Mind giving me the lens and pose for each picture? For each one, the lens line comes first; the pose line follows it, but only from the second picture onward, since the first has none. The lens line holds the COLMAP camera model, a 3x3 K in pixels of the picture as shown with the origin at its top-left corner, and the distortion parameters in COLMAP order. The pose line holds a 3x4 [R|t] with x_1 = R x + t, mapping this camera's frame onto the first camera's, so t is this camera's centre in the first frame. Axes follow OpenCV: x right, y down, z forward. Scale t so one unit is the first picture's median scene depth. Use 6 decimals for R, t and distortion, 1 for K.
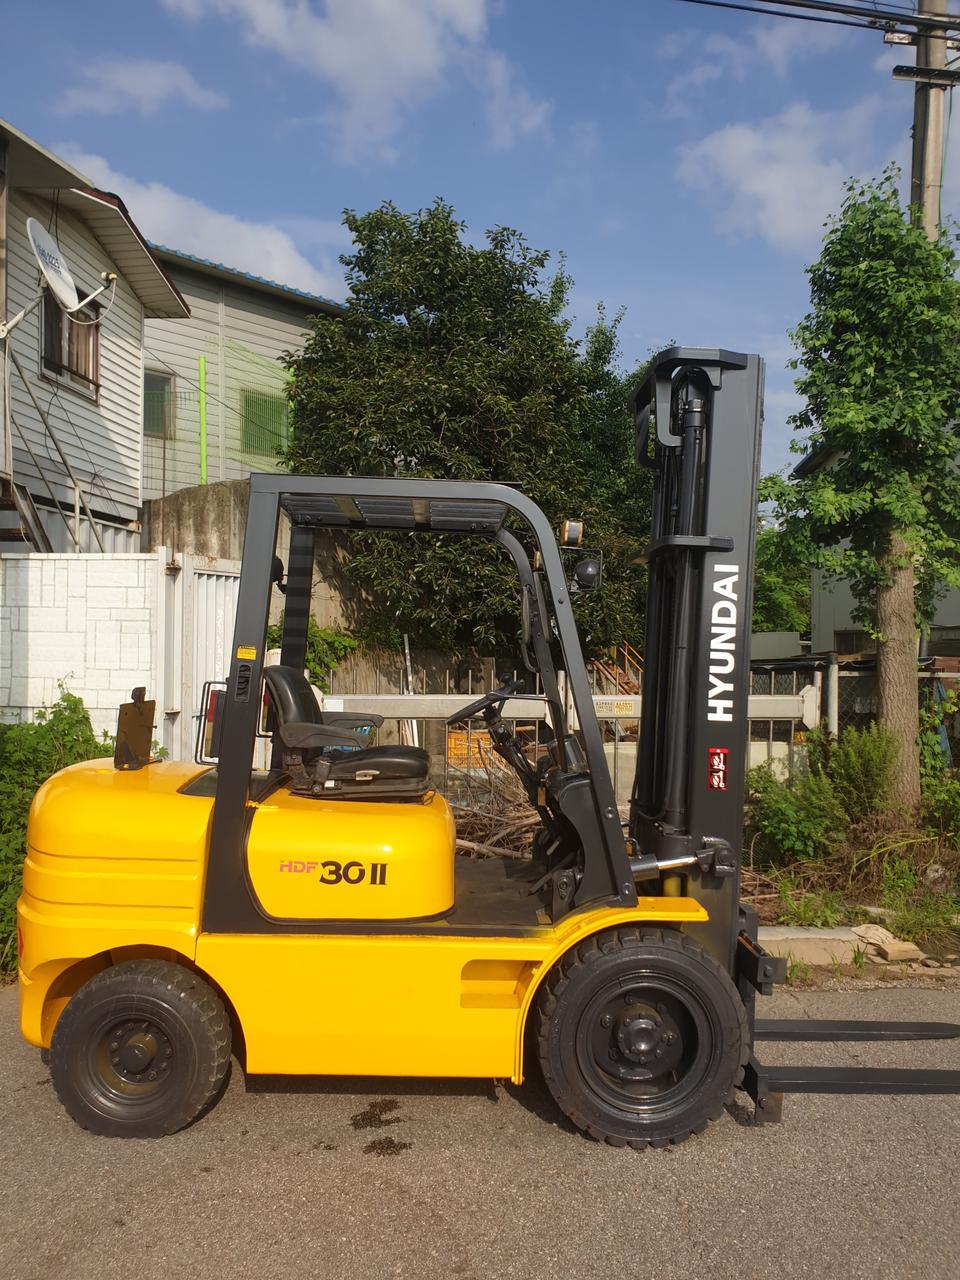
lens RADIAL K [[994.0, 0, 480.0], [0, 994.0, 640.0], [0, 0, 1]] dist [-0.001295, 0.013179]
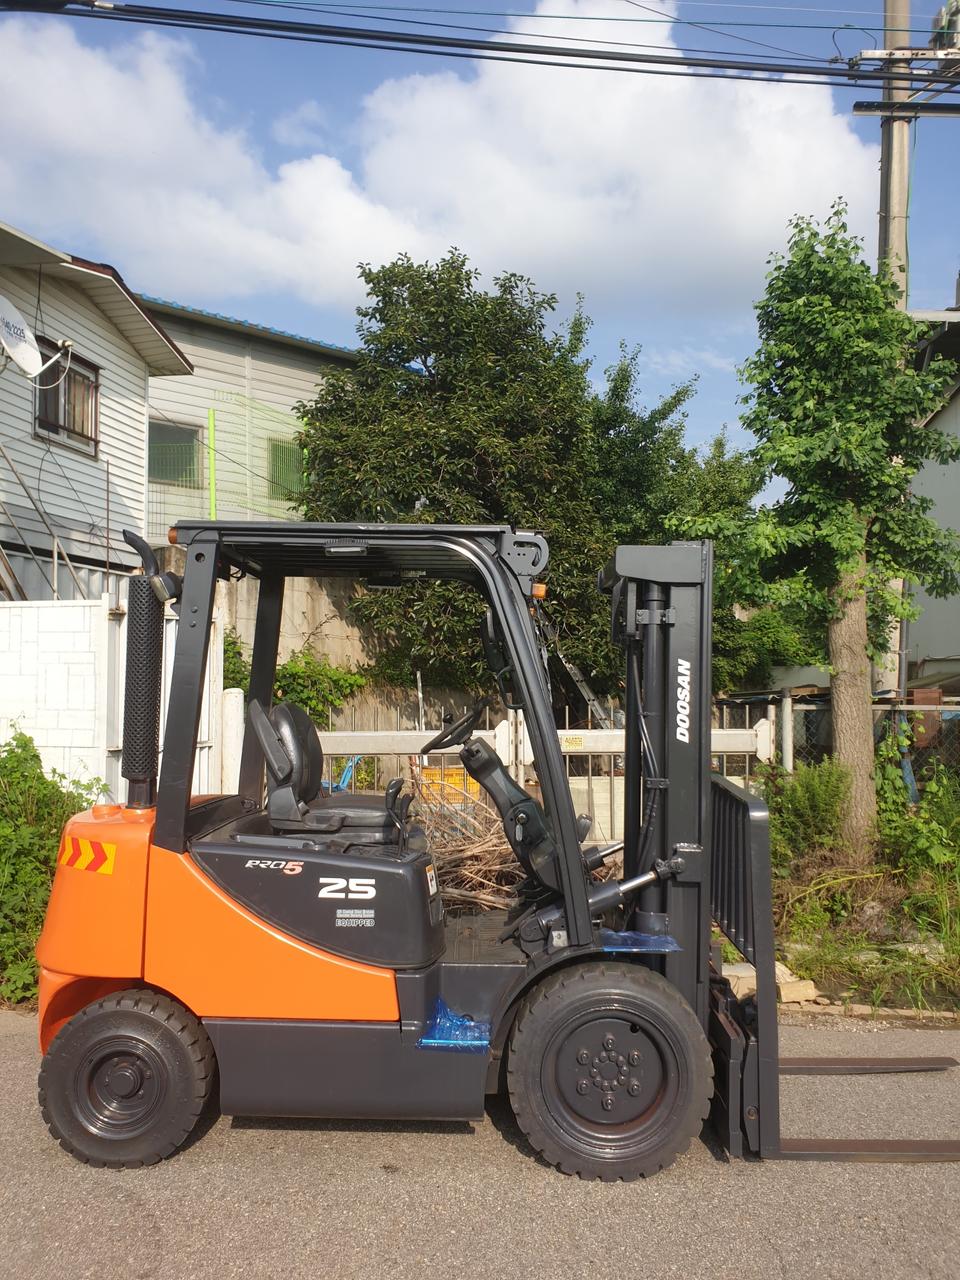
lens RADIAL K [[992.6, 0, 490.0], [0, 992.6, 639.1], [0, 0, 1]] dist [0.005364, -0.000150]
pose [[0.996034, -0.015243, -0.087662, 0.142972], [0.011991, 0.999224, -0.037506, -0.000362], [0.088166, 0.036306, 0.995444, -0.014902]]
